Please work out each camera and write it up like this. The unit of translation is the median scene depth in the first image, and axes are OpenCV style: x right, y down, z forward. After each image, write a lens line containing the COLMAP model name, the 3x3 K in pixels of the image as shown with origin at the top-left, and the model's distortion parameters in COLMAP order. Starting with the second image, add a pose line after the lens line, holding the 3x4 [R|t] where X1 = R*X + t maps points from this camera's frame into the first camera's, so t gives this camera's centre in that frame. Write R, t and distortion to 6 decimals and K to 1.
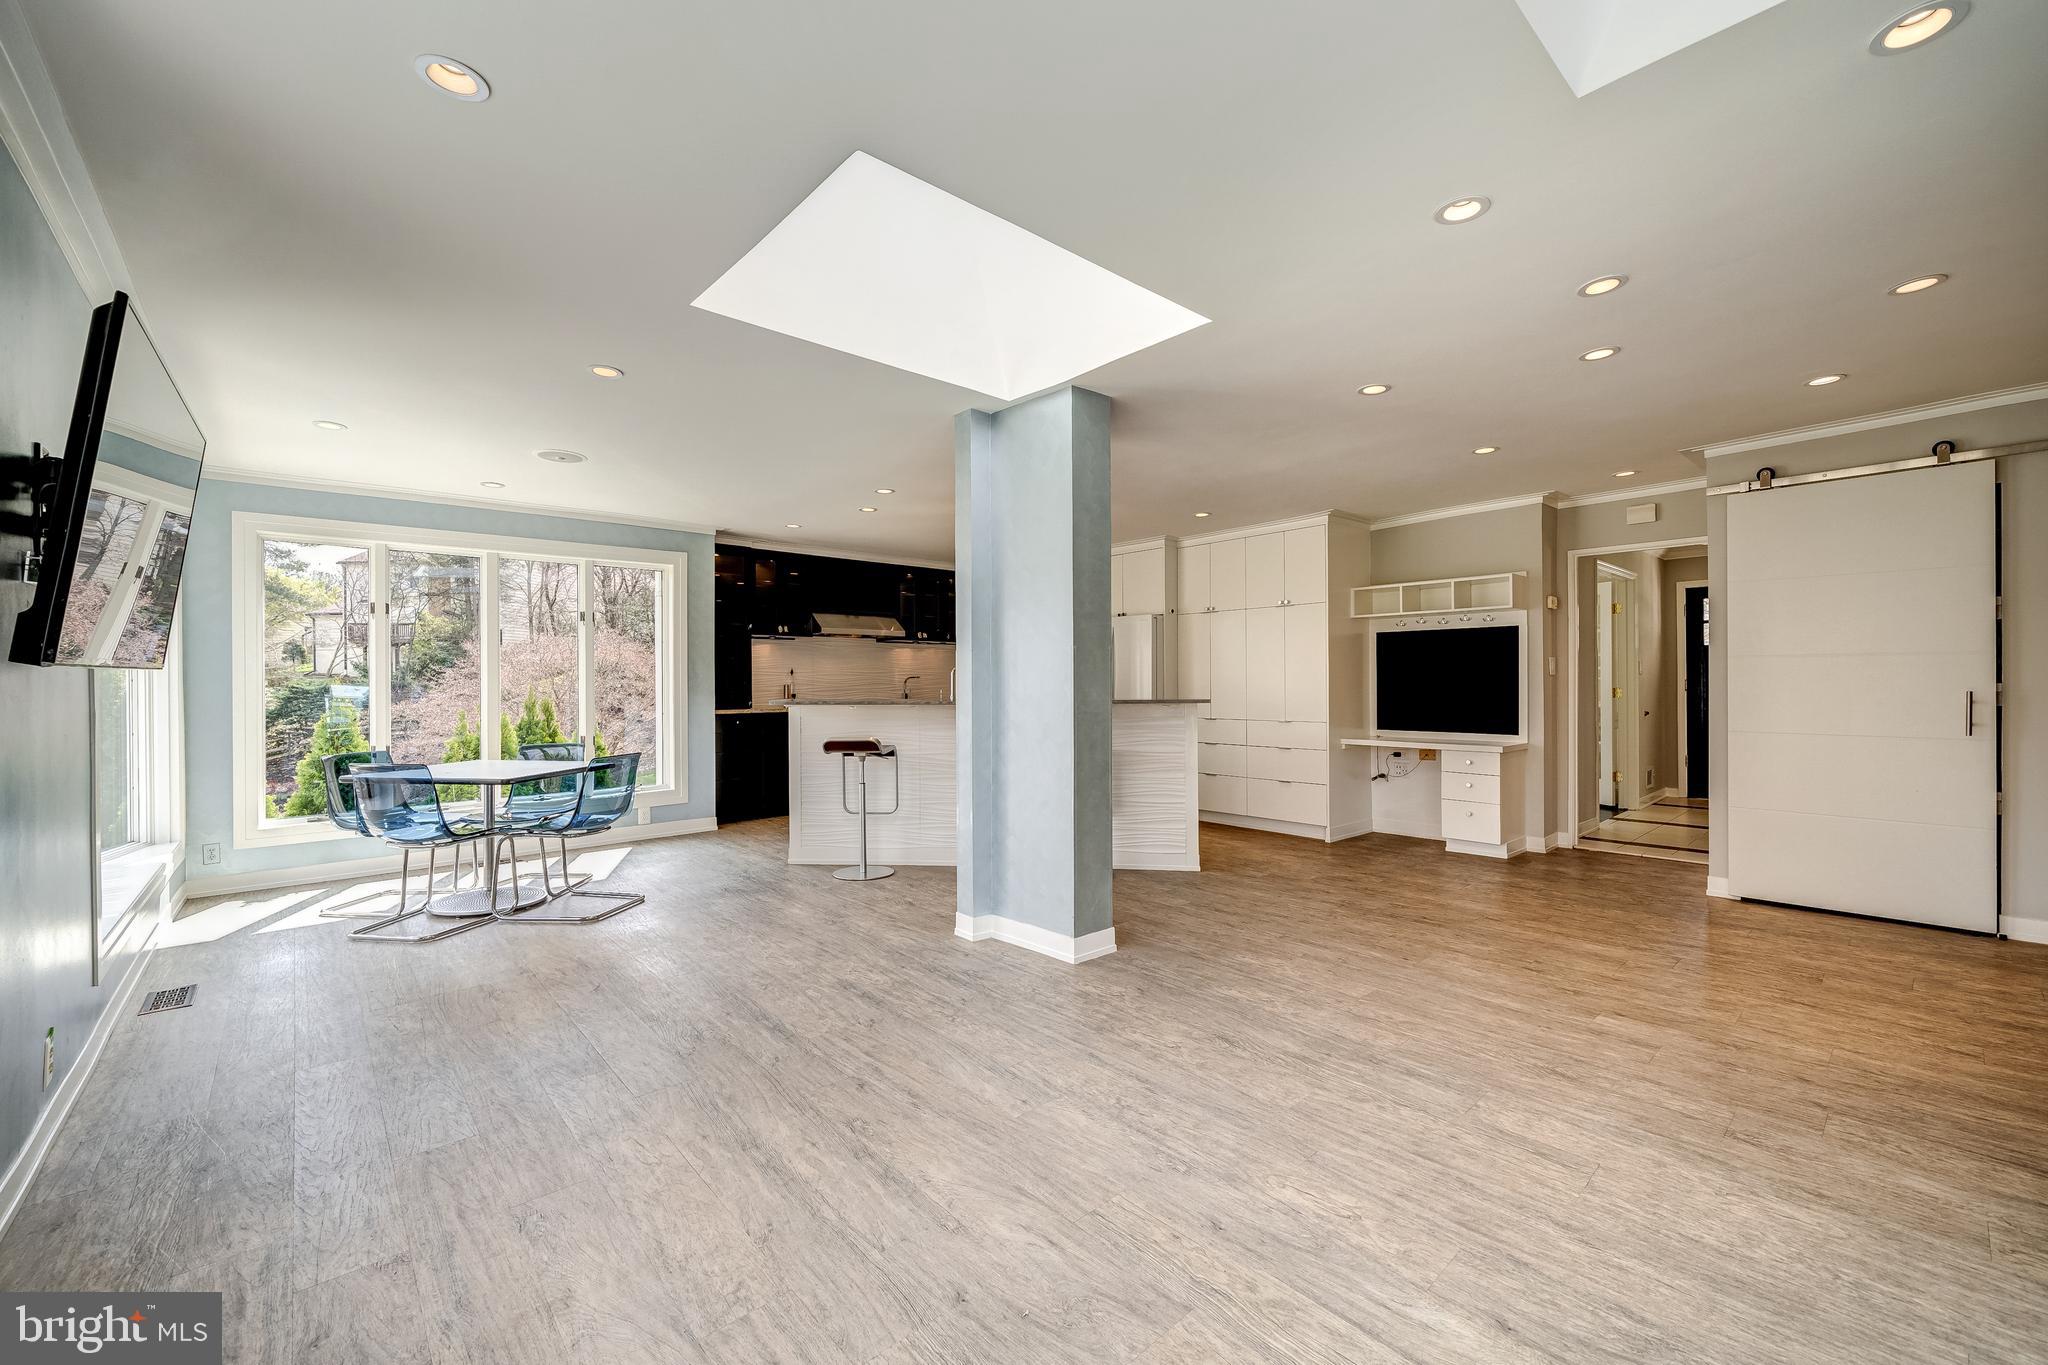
lens RADIAL K [[806.3, 0, 1024.0], [0, 806.3, 682.5], [0, 0, 1]] dist [-0.000677, 0.000030]
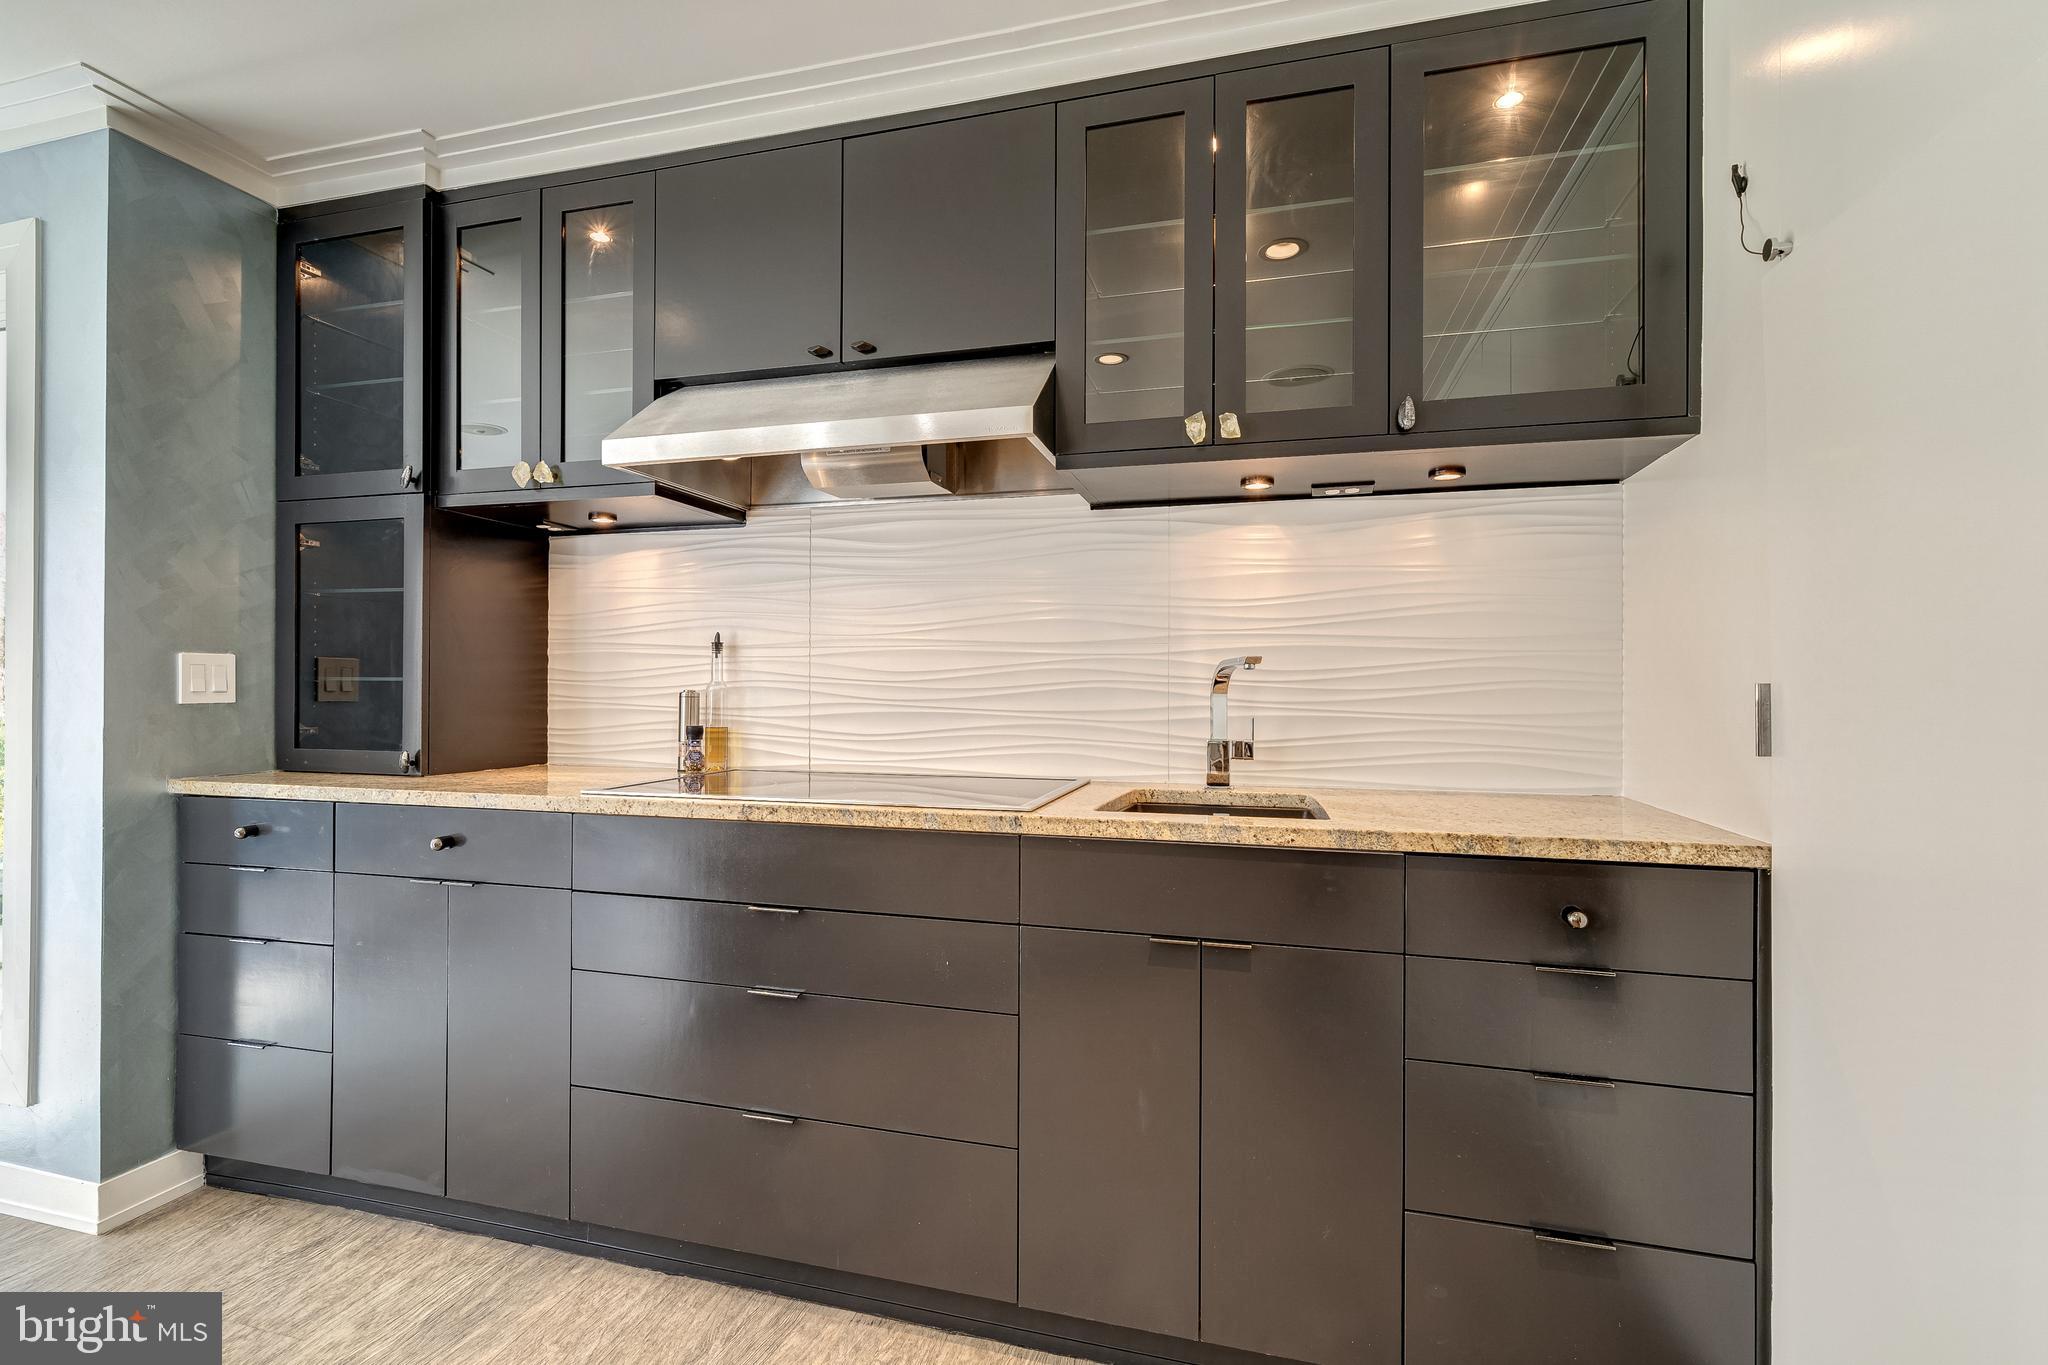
lens RADIAL K [[935.0, 0, 1020.2], [0, 935.0, 693.6], [0, 0, 1]] dist [-0.001791, -0.000145]
pose [[0.526438, 0.024944, -0.849847, 0.044377], [-0.009134, 0.999678, 0.023684, -0.006588], [0.850164, -0.004706, 0.526496, 1.307824]]
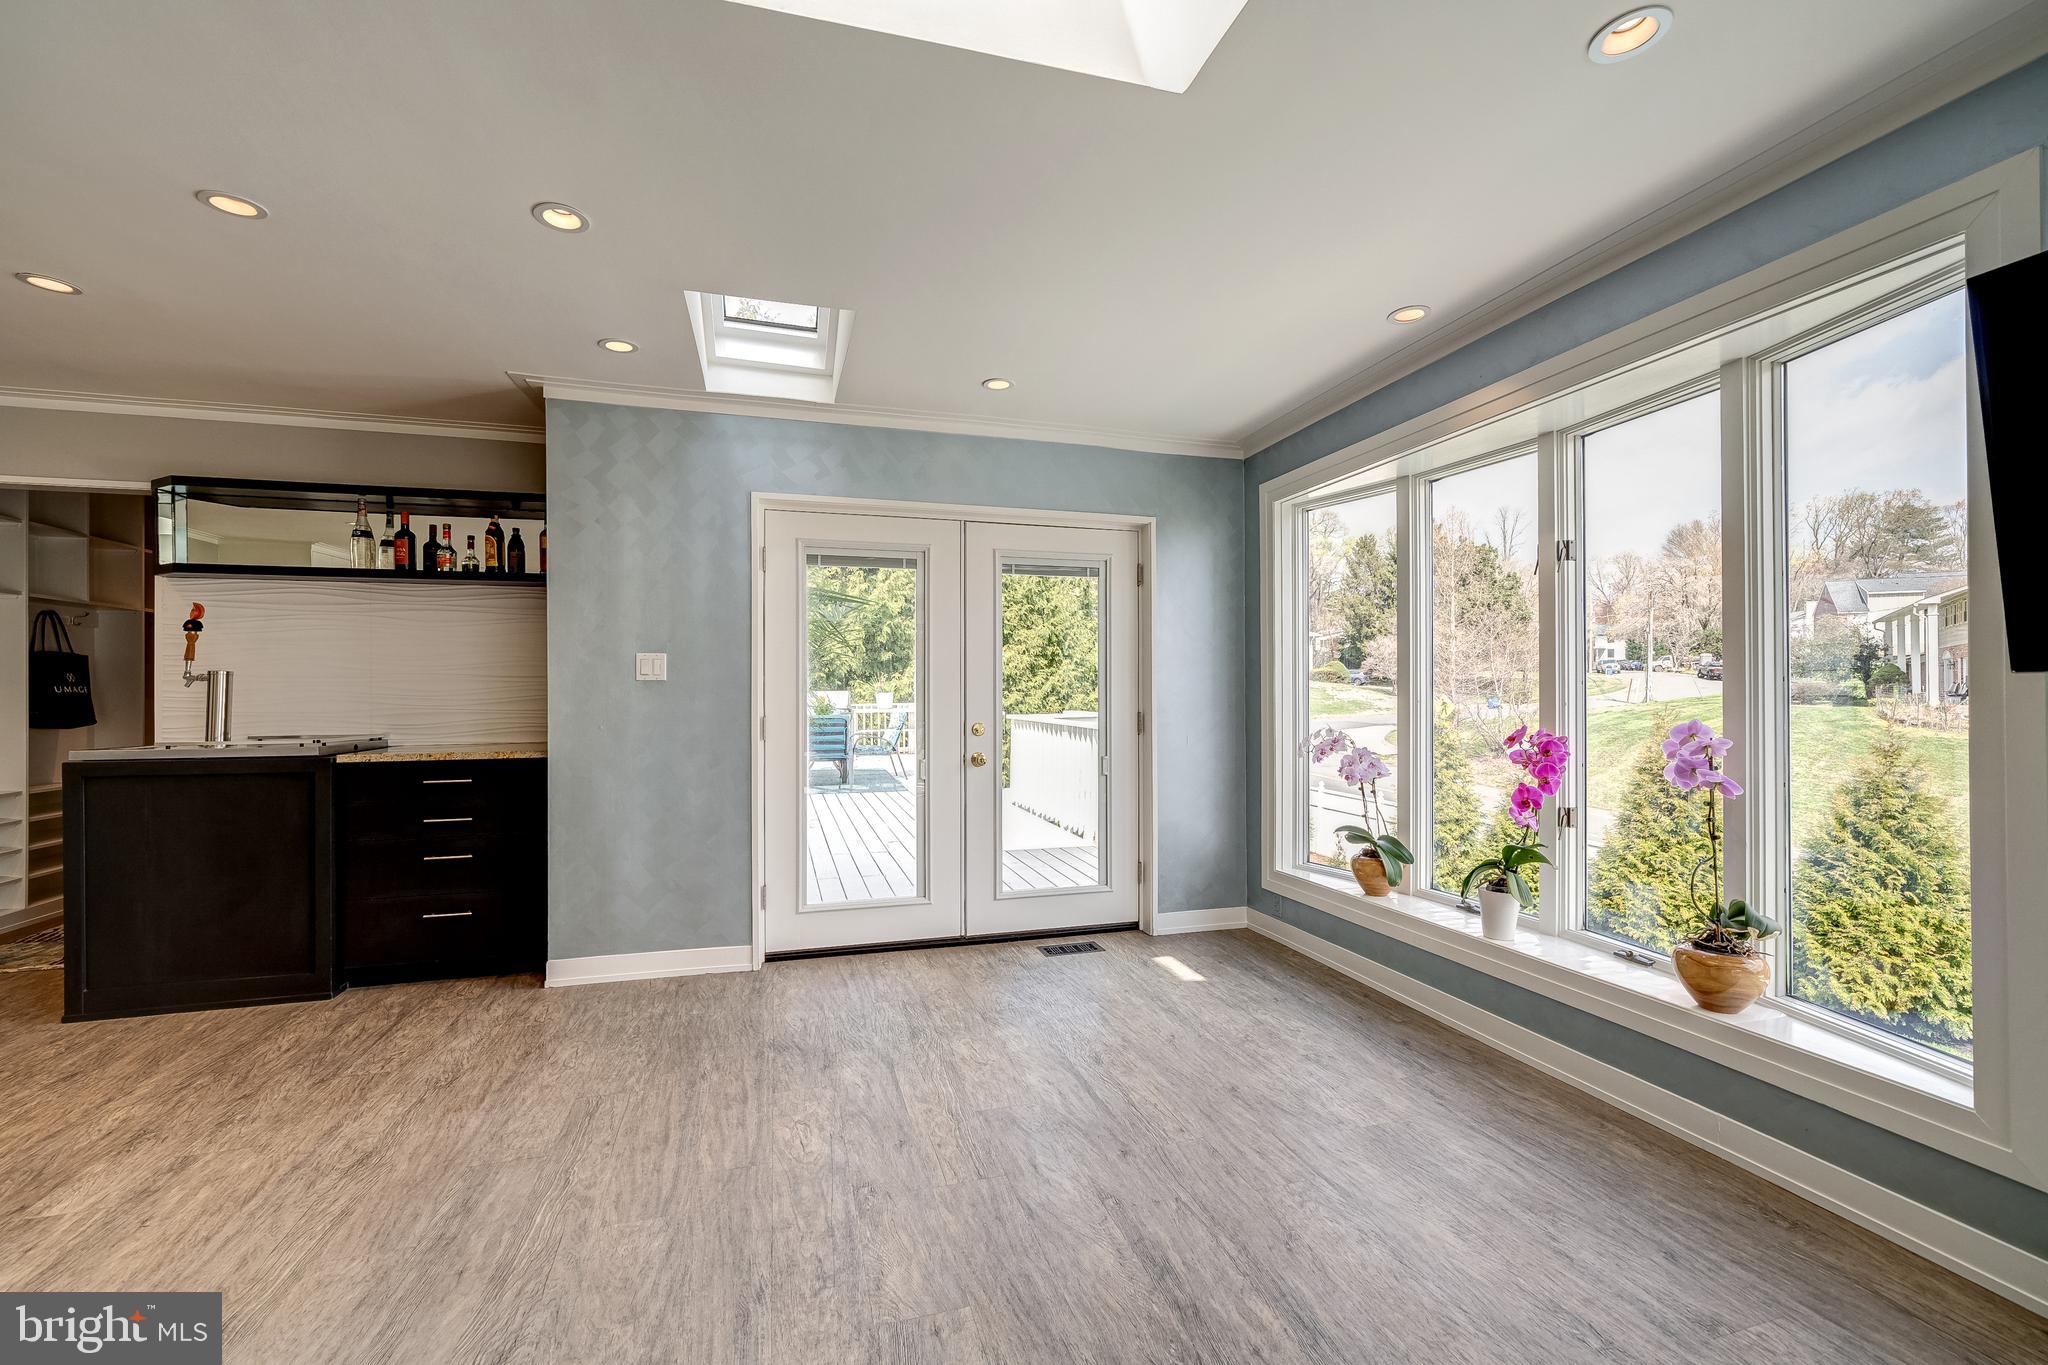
lens RADIAL K [[819.3, 0, 993.9], [0, 819.3, 687.1], [0, 0, 1]] dist [0.001095, 0.000302]
pose [[-0.887963, 0.008815, 0.459830, -0.142972], [0.009579, 0.999954, -0.000672, -0.002763], [-0.459814, 0.003808, -0.888007, 0.634465]]
